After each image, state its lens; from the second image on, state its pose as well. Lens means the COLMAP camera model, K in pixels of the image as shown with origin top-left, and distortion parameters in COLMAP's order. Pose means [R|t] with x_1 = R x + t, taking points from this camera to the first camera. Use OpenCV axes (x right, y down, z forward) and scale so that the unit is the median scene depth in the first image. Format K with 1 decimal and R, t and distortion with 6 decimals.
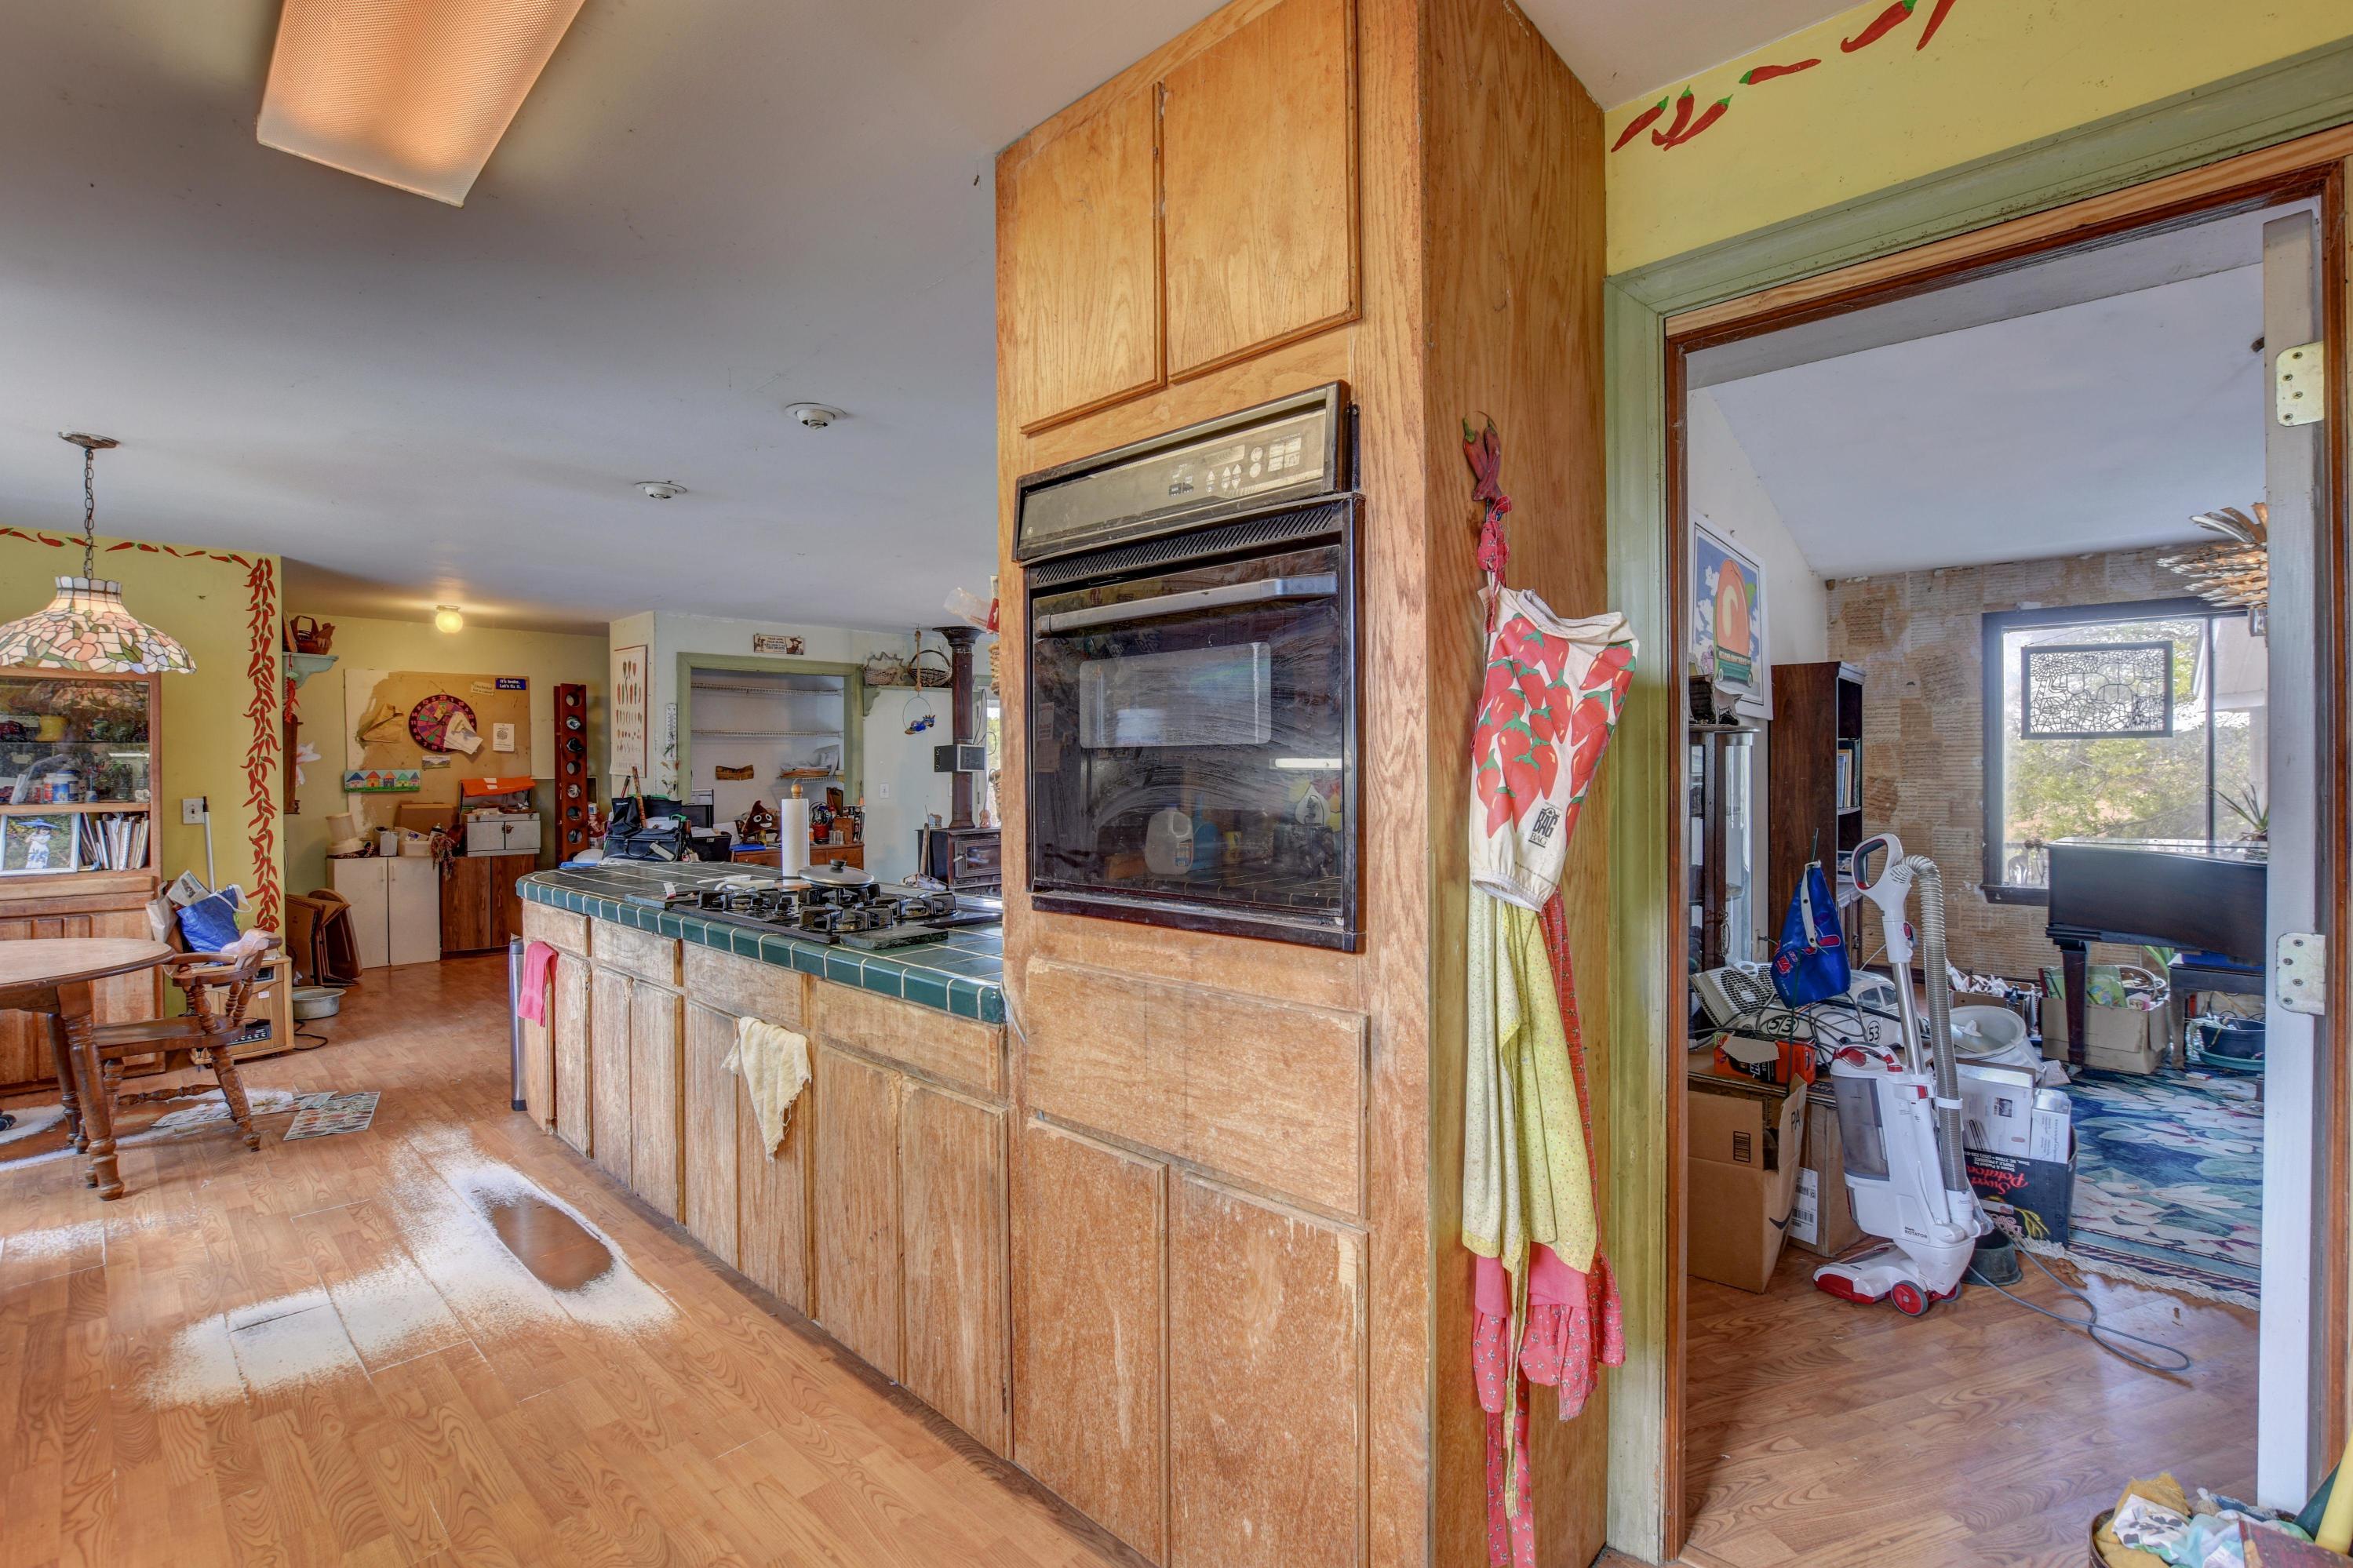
lens RADIAL K [[1038.6, 0, 1178.4], [0, 1038.6, 773.5], [0, 0, 1]] dist [-0.034154, 0.005066]
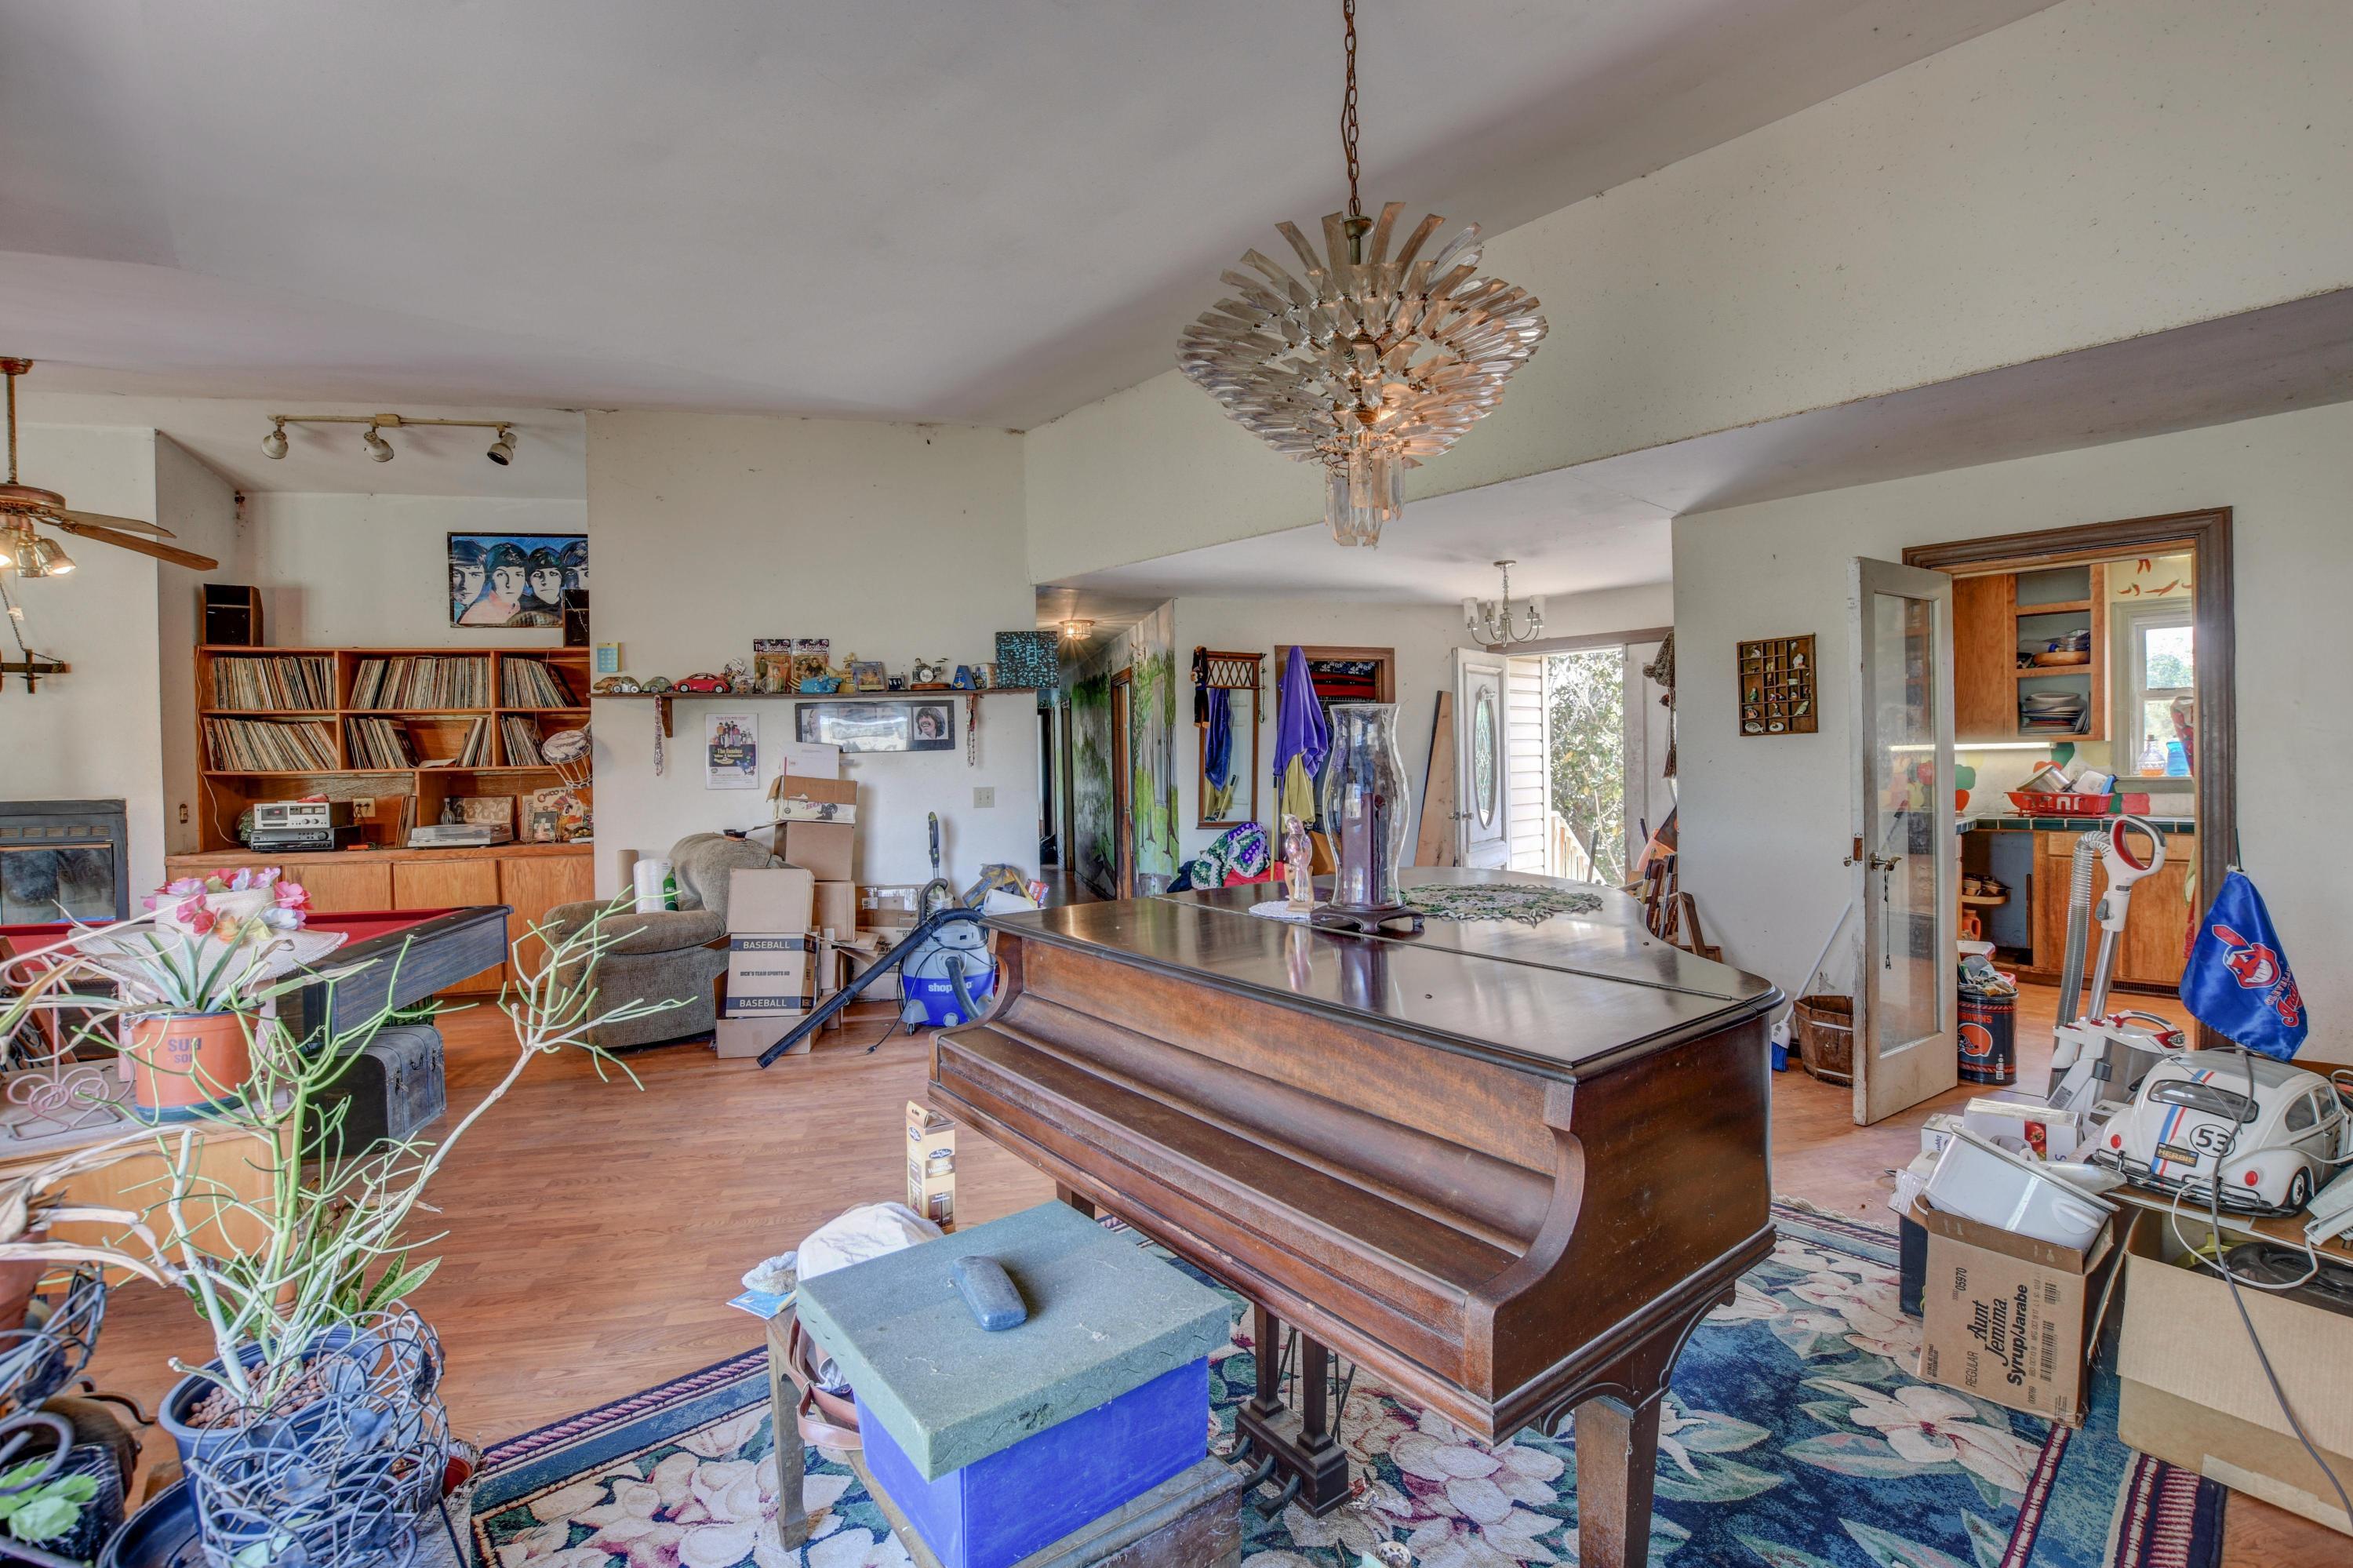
lens RADIAL K [[1038.8, 0, 1184.9], [0, 1038.8, 777.3], [0, 0, 1]] dist [-0.034154, 0.005066]
pose [[-0.997272, 0.026493, 0.068898, 0.747486], [0.027820, 0.999444, 0.018375, -0.012456], [-0.068373, 0.020241, -0.997454, 0.991147]]
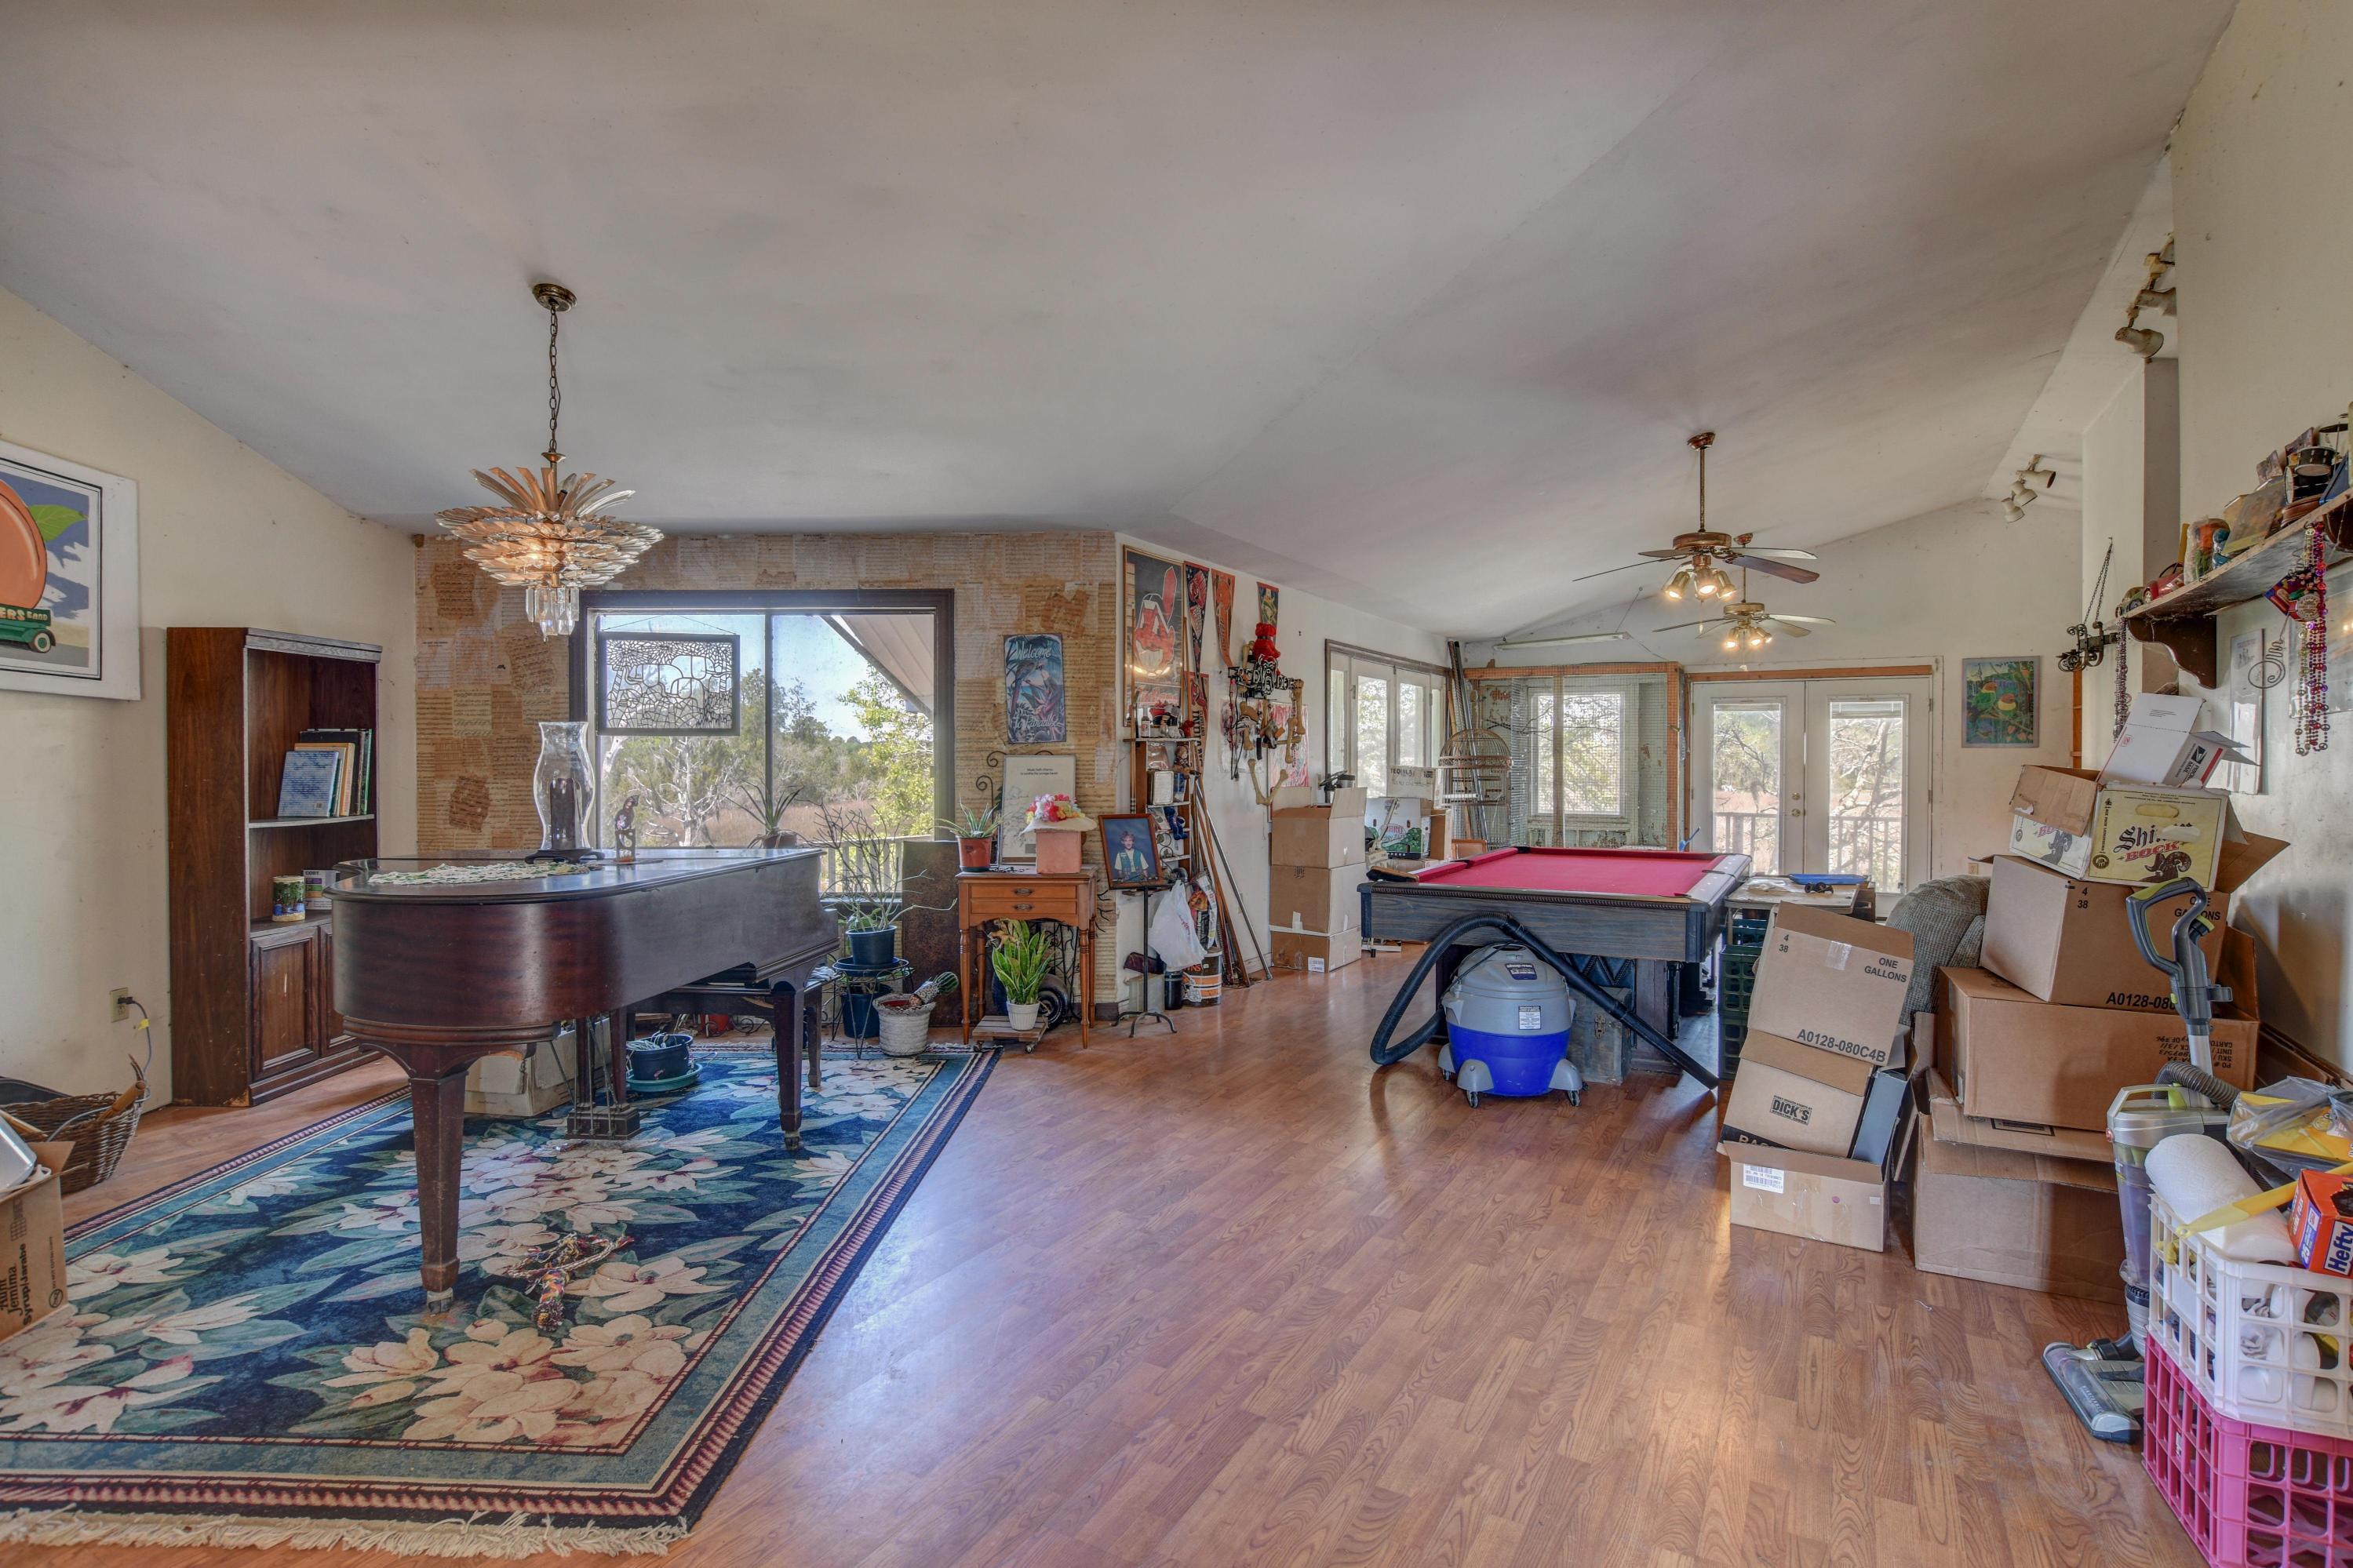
lens RADIAL K [[1160.7, 0, 1169.0], [0, 1160.7, 774.7], [0, 0, 1]] dist [-0.018235, -0.000435]
pose [[0.740920, -0.000723, 0.671593, 0.525626], [-0.002538, 0.999989, 0.003877, -0.003979], [-0.671588, -0.004576, 0.740910, -0.088131]]
